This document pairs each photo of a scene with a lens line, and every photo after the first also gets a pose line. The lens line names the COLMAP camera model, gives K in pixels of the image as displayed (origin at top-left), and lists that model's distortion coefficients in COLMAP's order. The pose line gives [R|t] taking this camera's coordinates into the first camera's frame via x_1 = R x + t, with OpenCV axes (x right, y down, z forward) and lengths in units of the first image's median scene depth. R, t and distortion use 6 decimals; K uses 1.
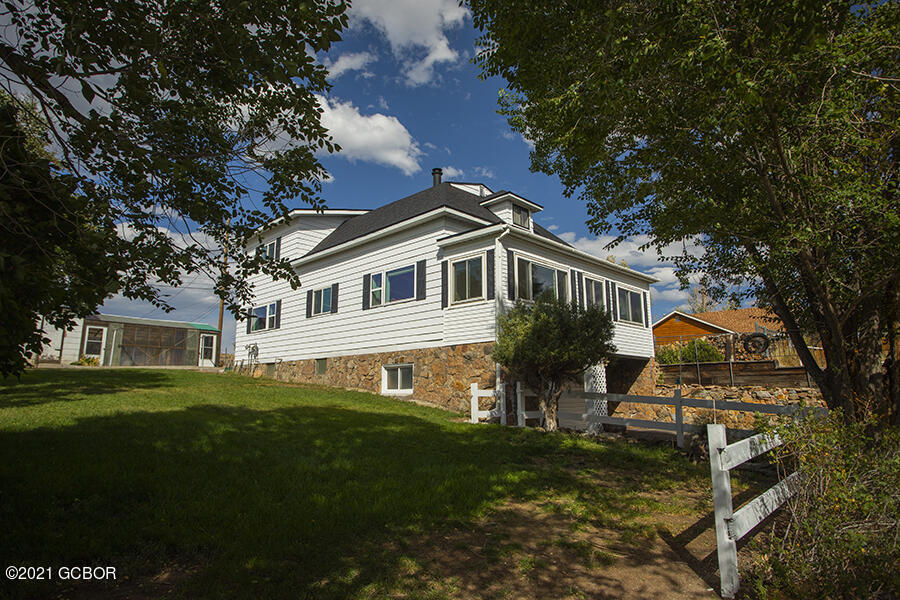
lens RADIAL K [[542.1, 0, 450.0], [0, 542.1, 300.0], [0, 0, 1]] dist [-0.054692, 0.000463]
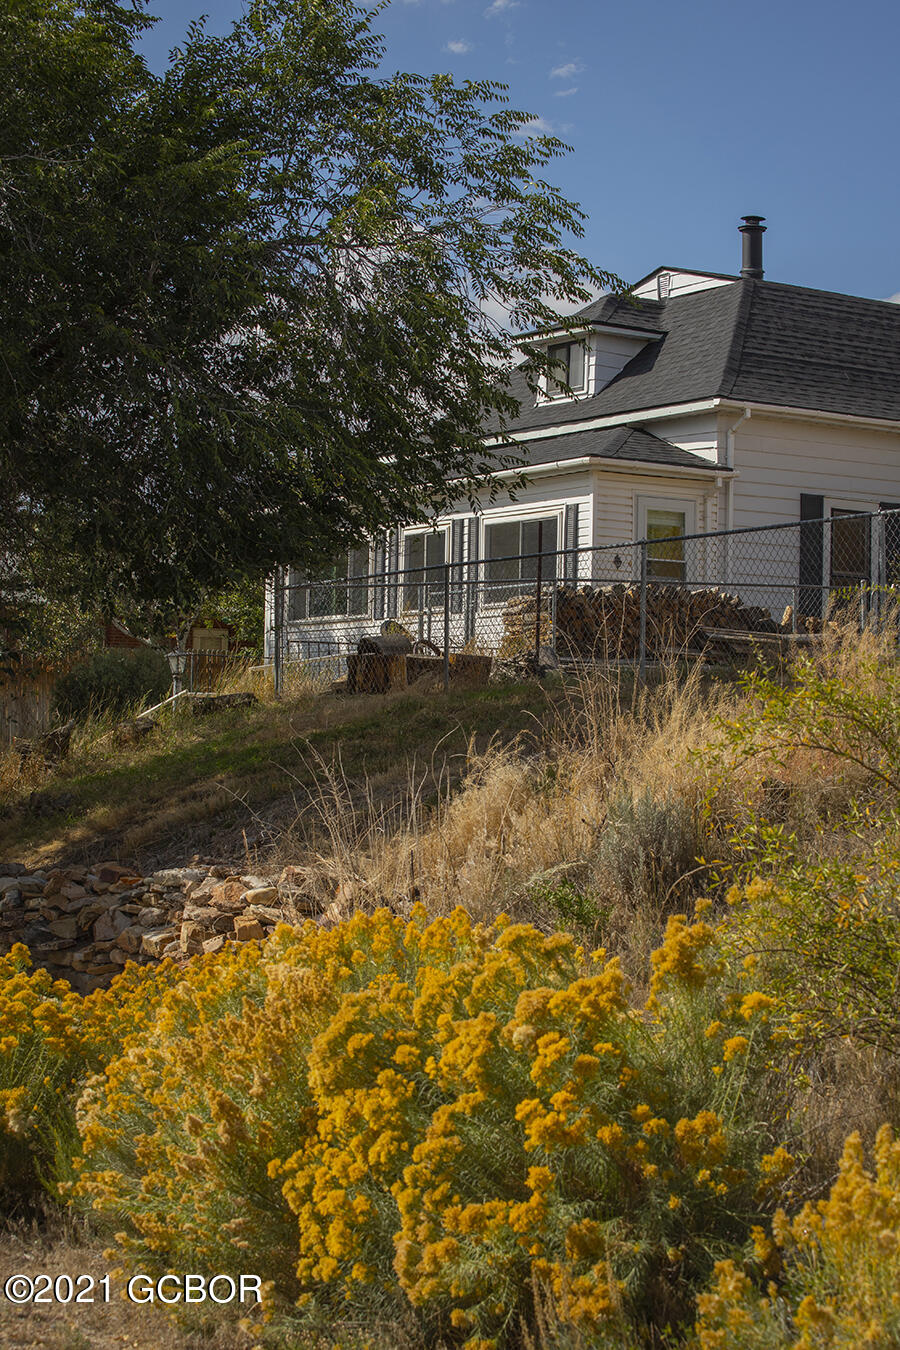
lens RADIAL K [[2717.4, 0, 450.0], [0, 2717.4, 675.0], [0, 0, 1]] dist [-0.345411, 0.007104]
pose [[-0.233553, -0.037691, -0.971613, 2.143373], [0.154315, 0.985147, -0.075309, 0.221715], [0.960021, -0.167523, -0.224268, 1.314943]]
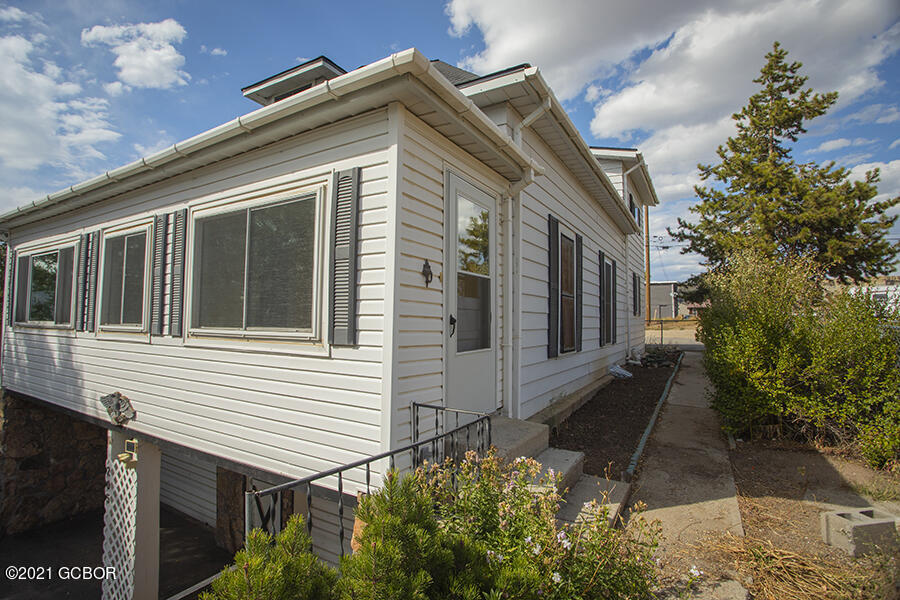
lens RADIAL K [[437.3, 0, 447.2], [0, 437.3, 297.0], [0, 0, 1]] dist [-0.084967, 0.040172]
pose [[0.230637, -0.043525, -0.972066, 0.527542], [0.161918, 0.986787, -0.005766, 0.039426], [0.959473, -0.156065, 0.234637, 0.994691]]
